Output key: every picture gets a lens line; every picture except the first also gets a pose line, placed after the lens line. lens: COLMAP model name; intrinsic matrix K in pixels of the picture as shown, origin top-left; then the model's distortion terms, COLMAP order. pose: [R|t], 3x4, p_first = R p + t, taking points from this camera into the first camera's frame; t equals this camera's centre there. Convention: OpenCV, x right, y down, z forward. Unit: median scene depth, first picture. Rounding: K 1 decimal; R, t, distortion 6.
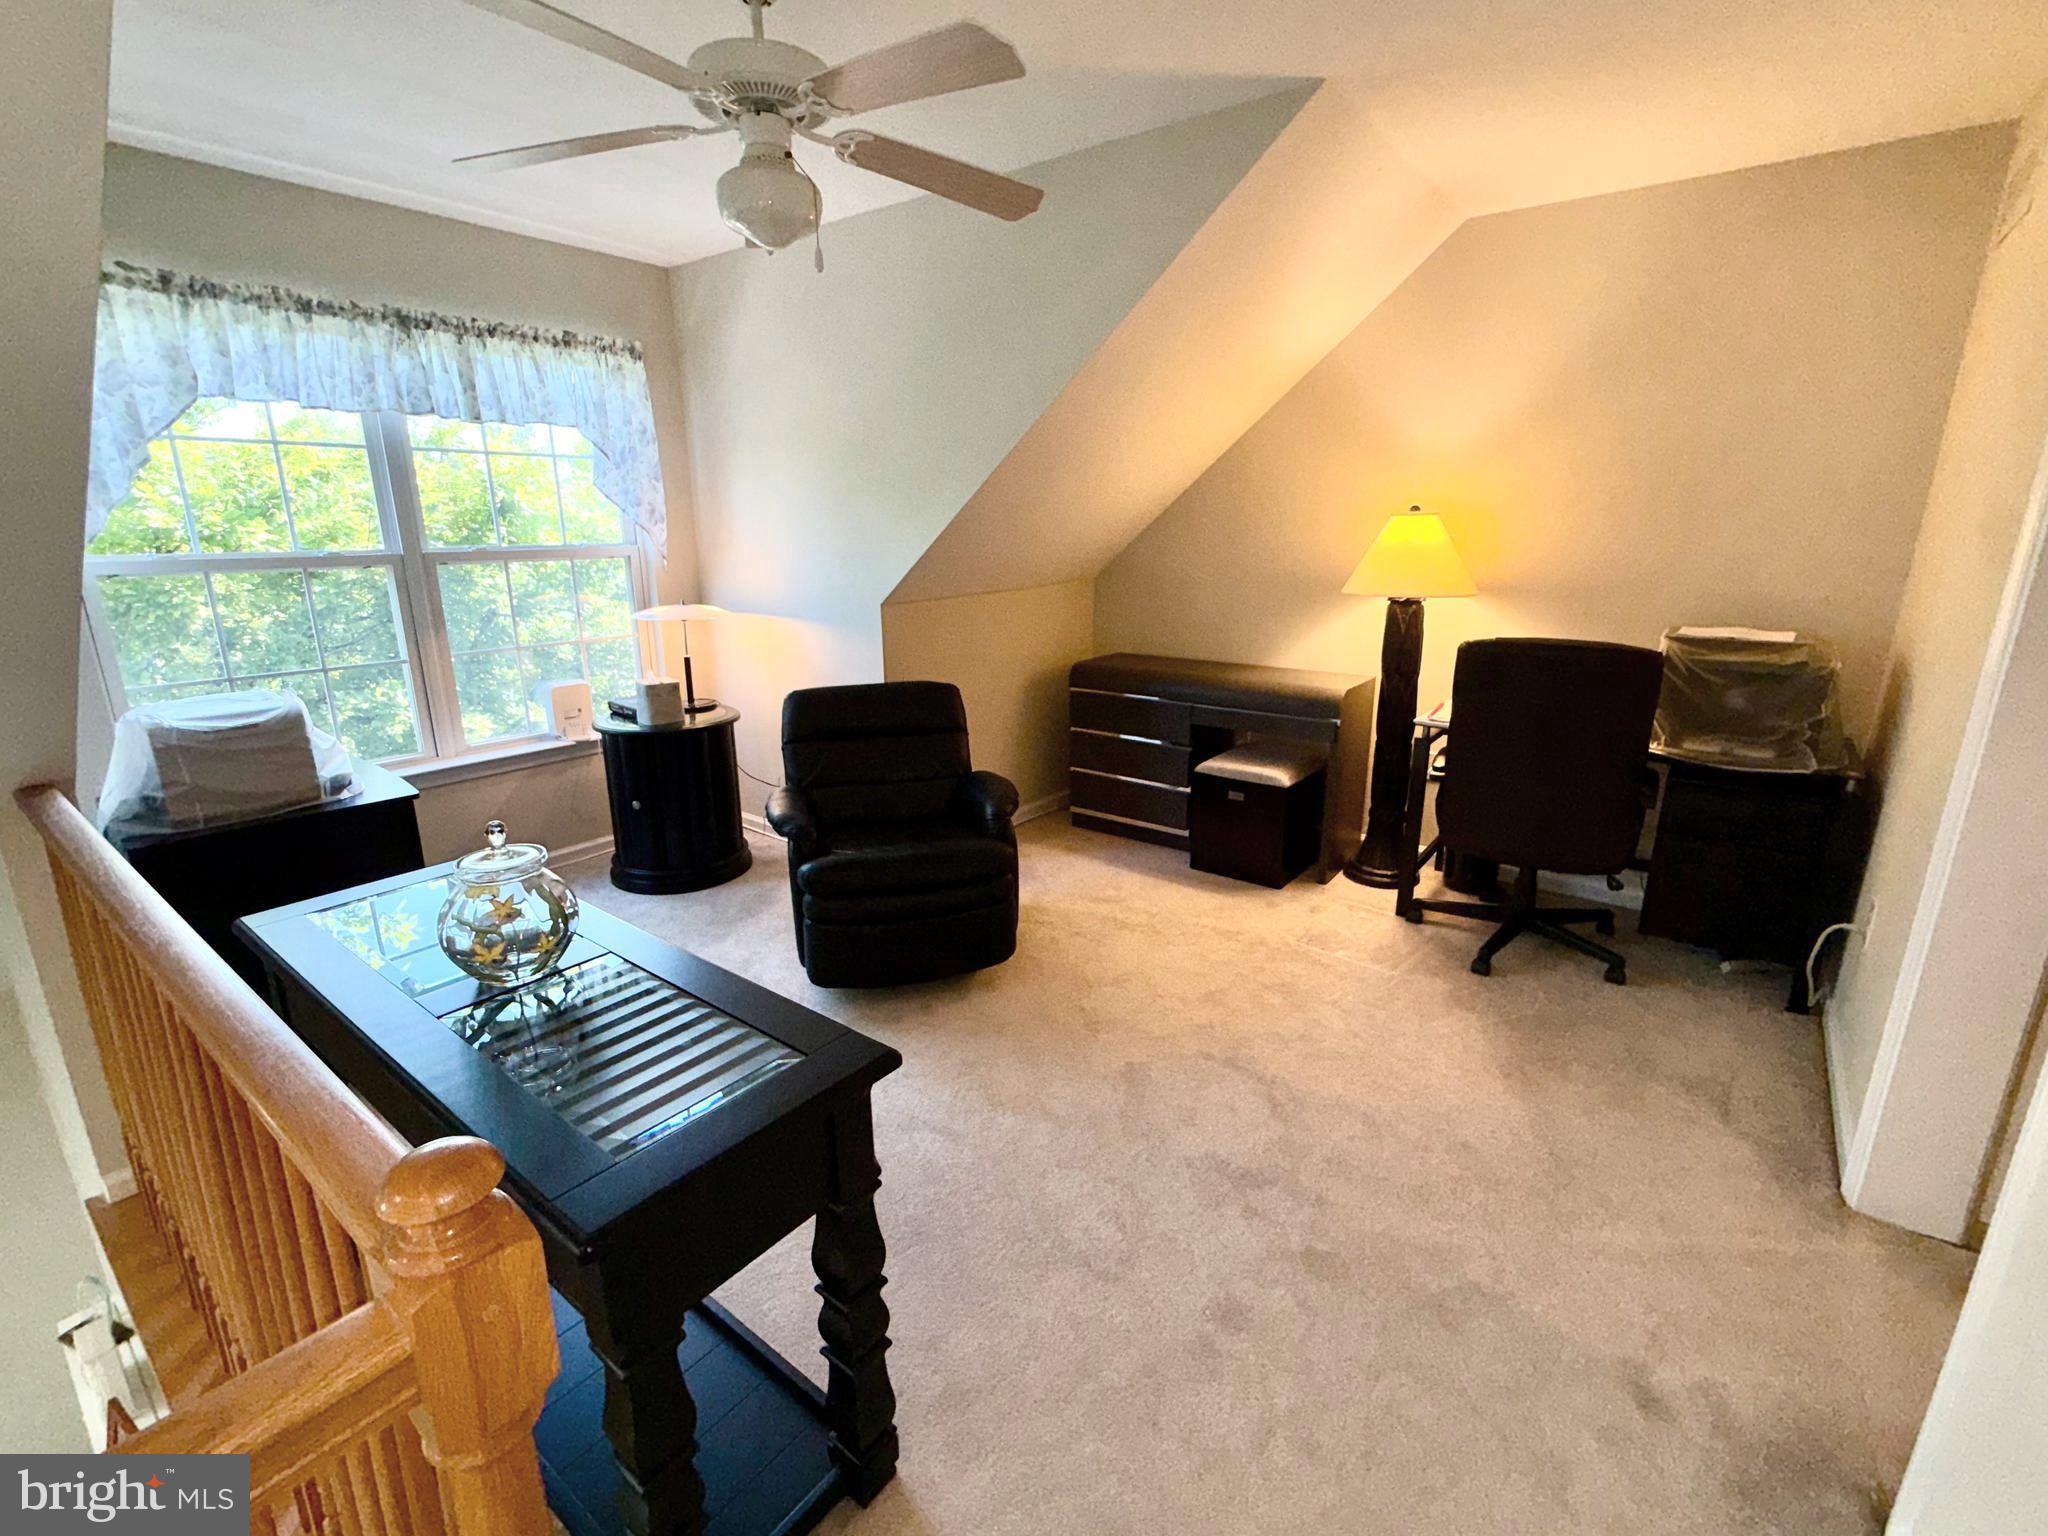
lens RADIAL K [[913.1, 0, 1013.5], [0, 913.1, 763.5], [0, 0, 1]] dist [-0.000567, -0.000677]
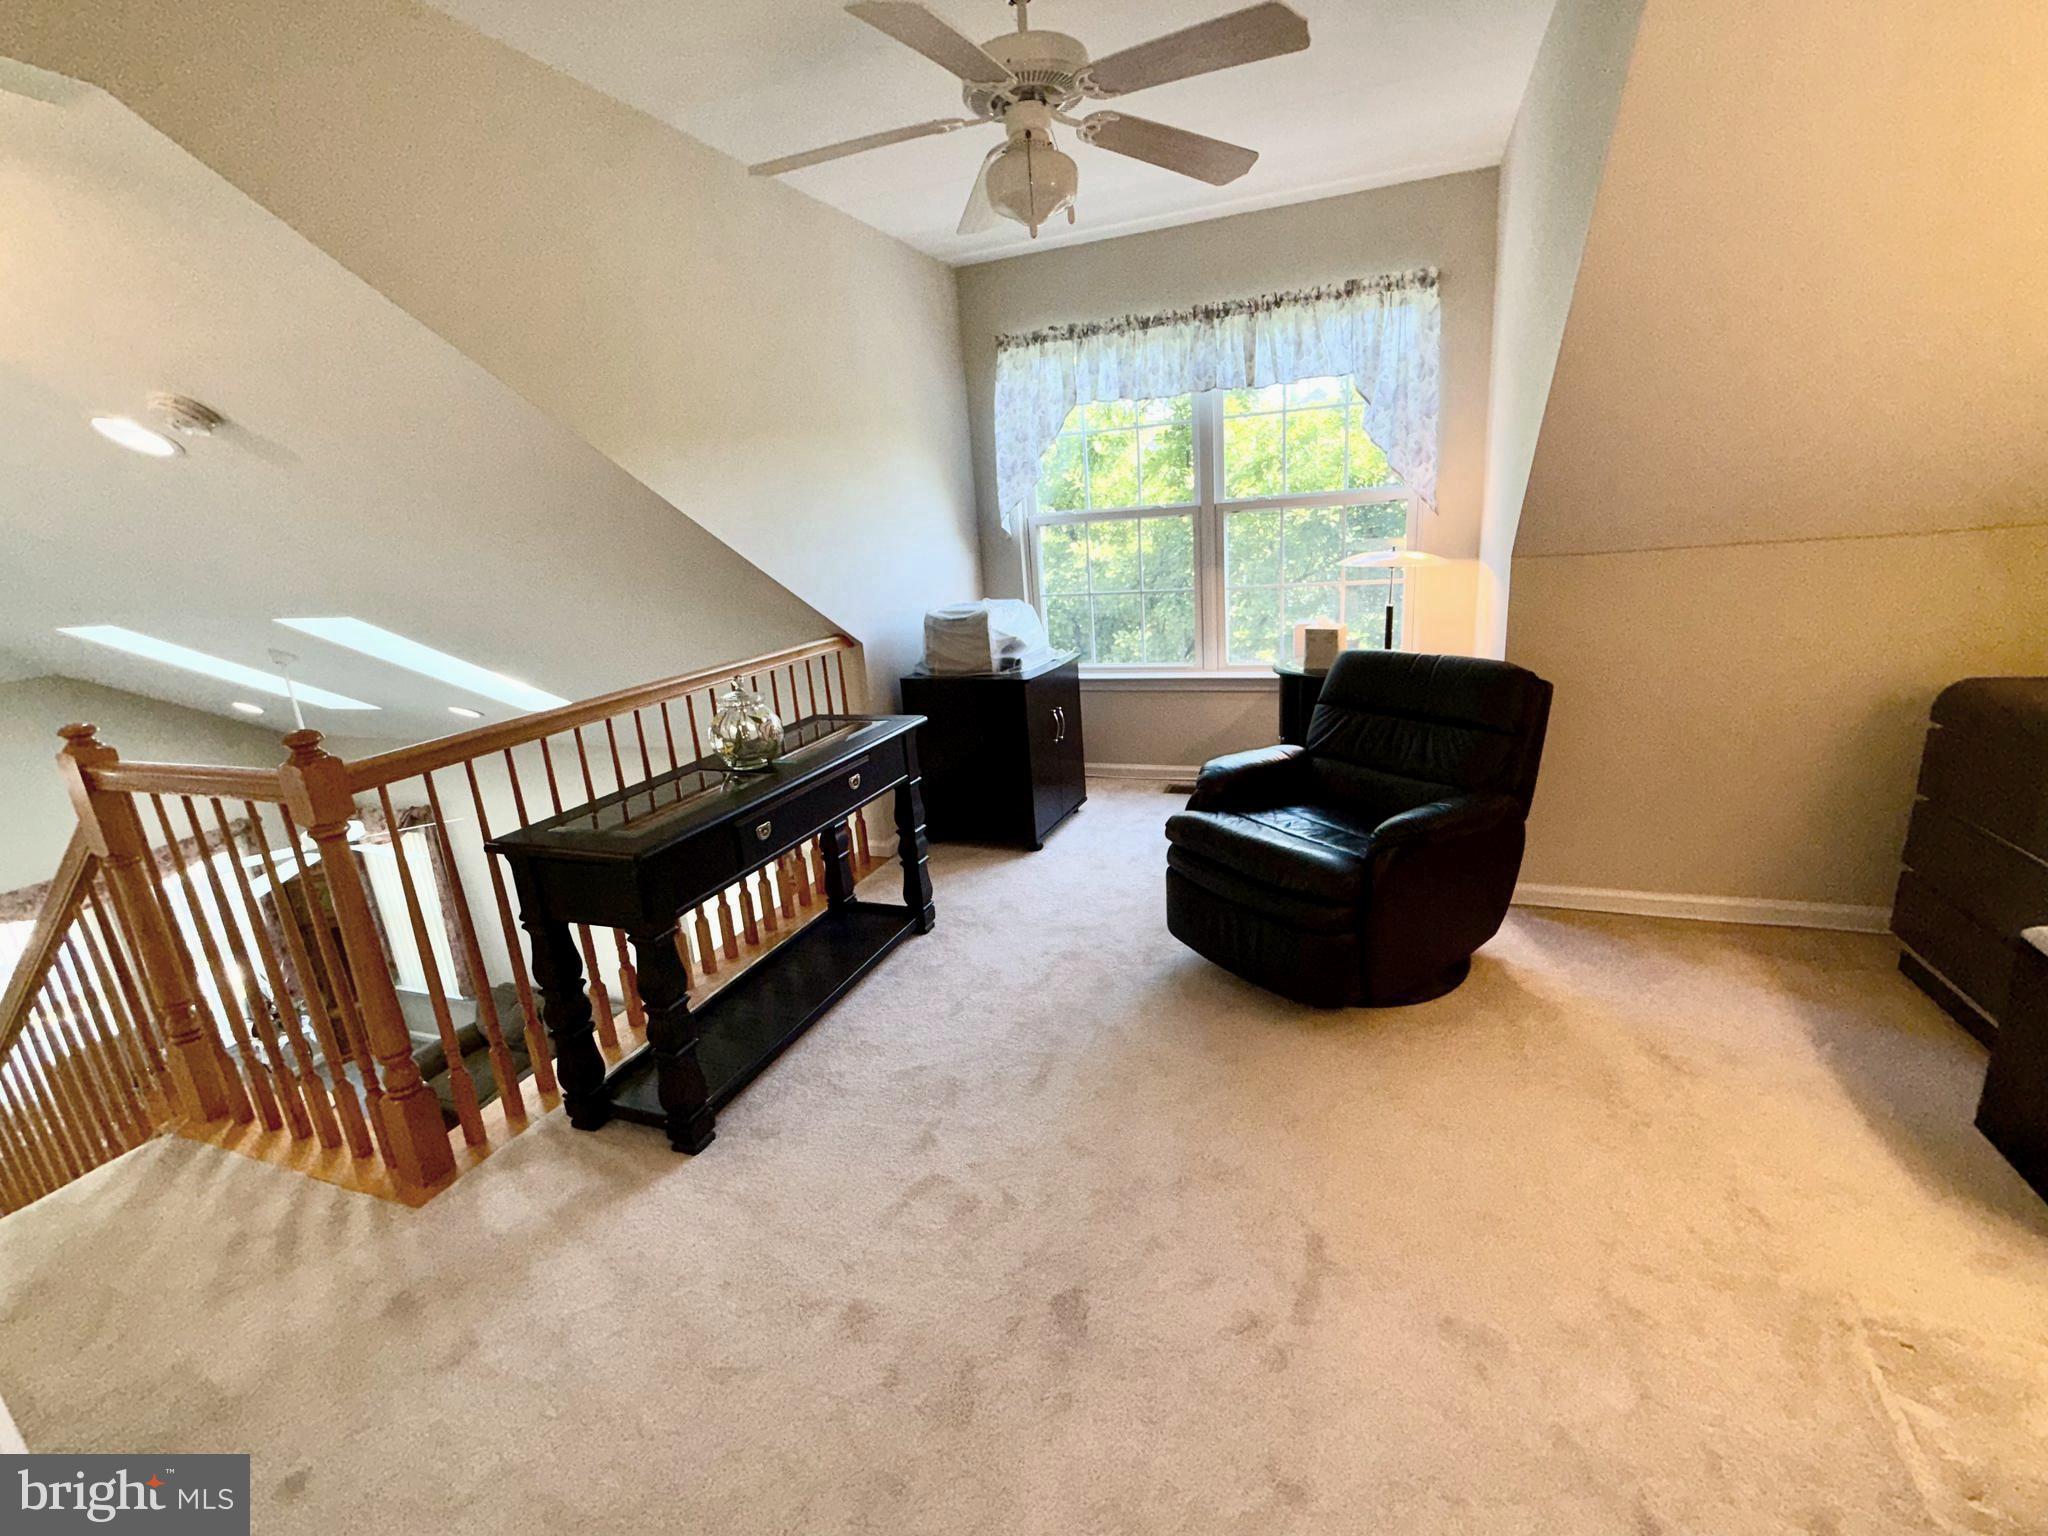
lens RADIAL K [[913.1, 0, 1024.2], [0, 913.1, 764.8], [0, 0, 1]] dist [-0.000567, -0.000677]
pose [[0.284077, 0.239044, -0.928525, 0.520209], [-0.178942, 0.964625, 0.193591, -0.083233], [0.941955, 0.111158, 0.316803, 0.406831]]
